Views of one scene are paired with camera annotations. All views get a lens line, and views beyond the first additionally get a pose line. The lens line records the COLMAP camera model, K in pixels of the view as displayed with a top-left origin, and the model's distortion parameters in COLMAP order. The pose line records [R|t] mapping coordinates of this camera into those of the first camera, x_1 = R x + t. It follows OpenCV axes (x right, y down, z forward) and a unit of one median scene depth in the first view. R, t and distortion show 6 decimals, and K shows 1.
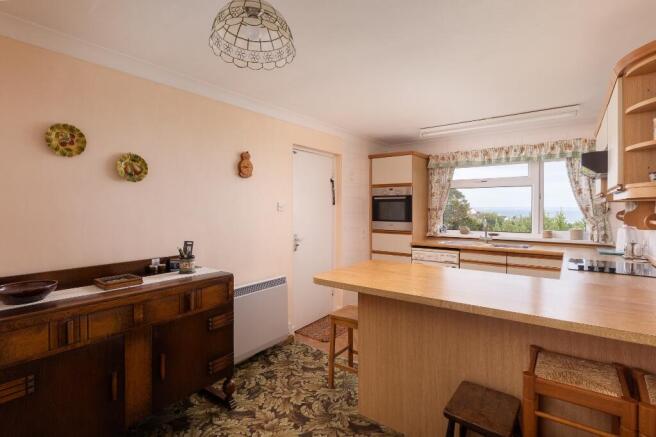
lens RADIAL K [[314.1, 0, 331.7], [0, 314.1, 217.9], [0, 0, 1]] dist [0.005722, 0.000504]
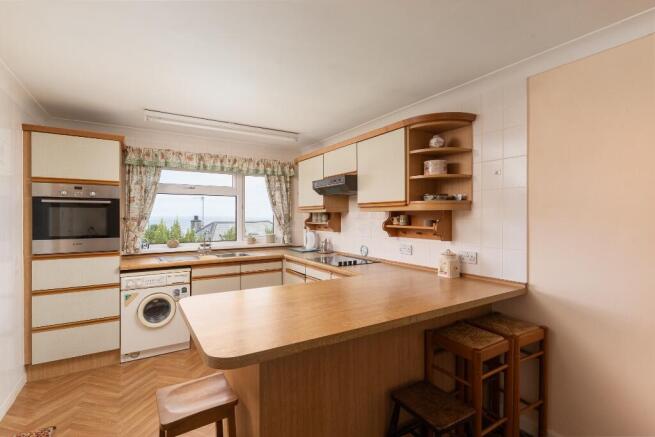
lens RADIAL K [[313.6, 0, 327.1], [0, 313.6, 217.9], [0, 0, 1]] dist [0.005722, 0.000504]
pose [[0.374138, -0.003577, 0.927366, -0.223777], [0.028235, 0.999573, -0.007536, -0.011856], [-0.926943, 0.029003, 0.374080, 0.310375]]
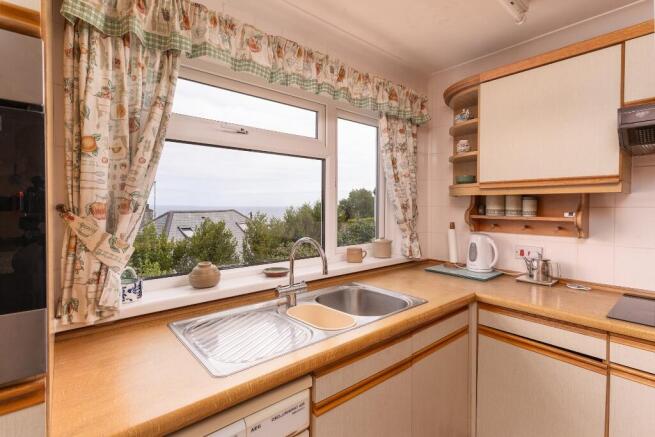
lens RADIAL K [[313.6, 0, 321.1], [0, 313.6, 208.9], [0, 0, 1]] dist [0.005722, 0.000504]
pose [[0.240048, -0.010560, 0.970704, 0.153954], [0.029387, 0.999562, 0.003606, -0.026015], [-0.970316, 0.027661, 0.240253, 0.858309]]
